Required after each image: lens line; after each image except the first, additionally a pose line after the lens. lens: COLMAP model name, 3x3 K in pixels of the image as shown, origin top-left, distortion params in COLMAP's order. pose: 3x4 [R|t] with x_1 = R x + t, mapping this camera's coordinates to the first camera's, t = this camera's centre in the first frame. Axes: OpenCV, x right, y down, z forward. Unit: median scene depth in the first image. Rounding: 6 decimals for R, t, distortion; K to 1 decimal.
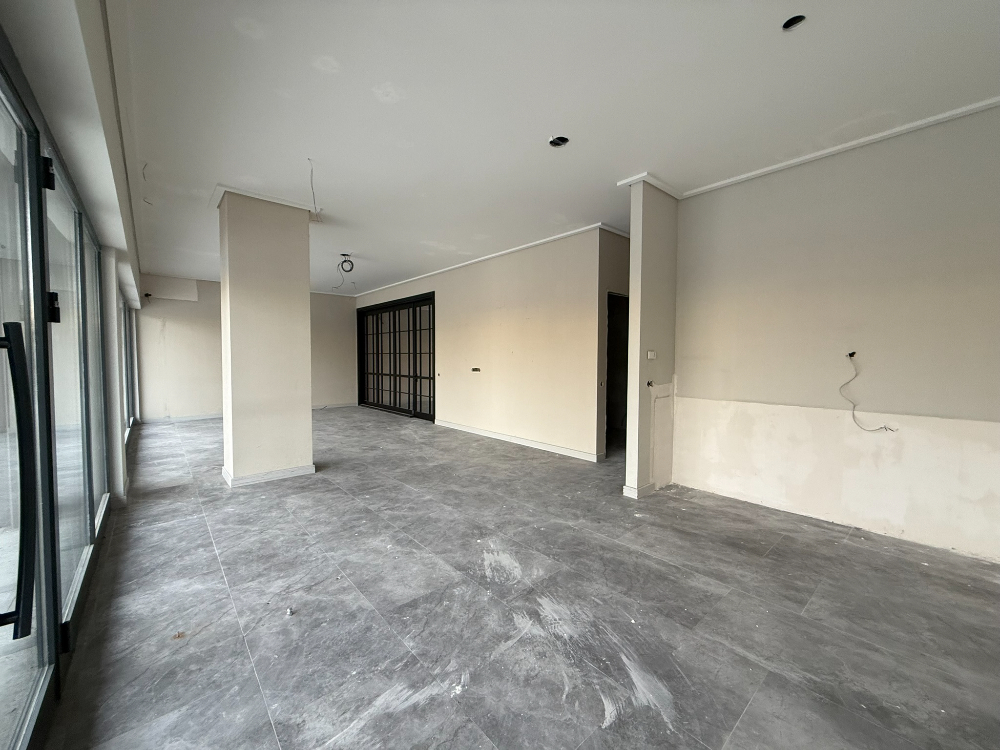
lens RADIAL K [[394.9, 0, 500.7], [0, 394.9, 377.0], [0, 0, 1]] dist [-0.000584, -0.000032]
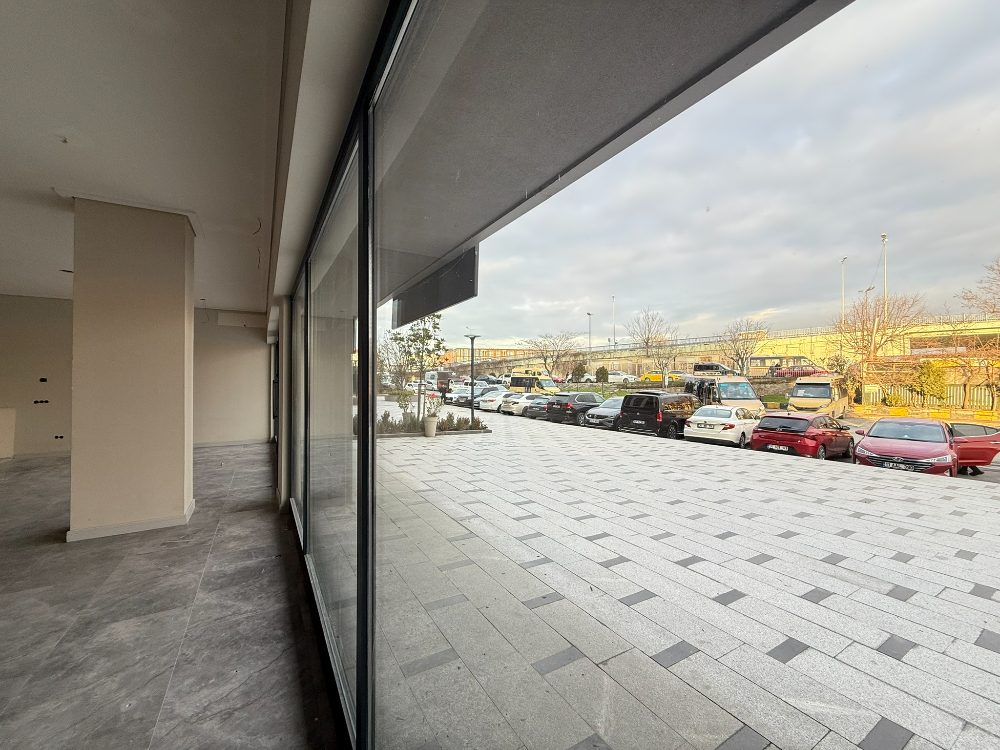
lens RADIAL K [[394.9, 0, 498.0], [0, 394.9, 379.3], [0, 0, 1]] dist [-0.000584, -0.000032]
pose [[-0.983489, 0.001460, 0.180961, -1.494578], [0.008372, 0.999264, 0.037439, -0.087729], [-0.180773, 0.038336, -0.982777, 1.676298]]
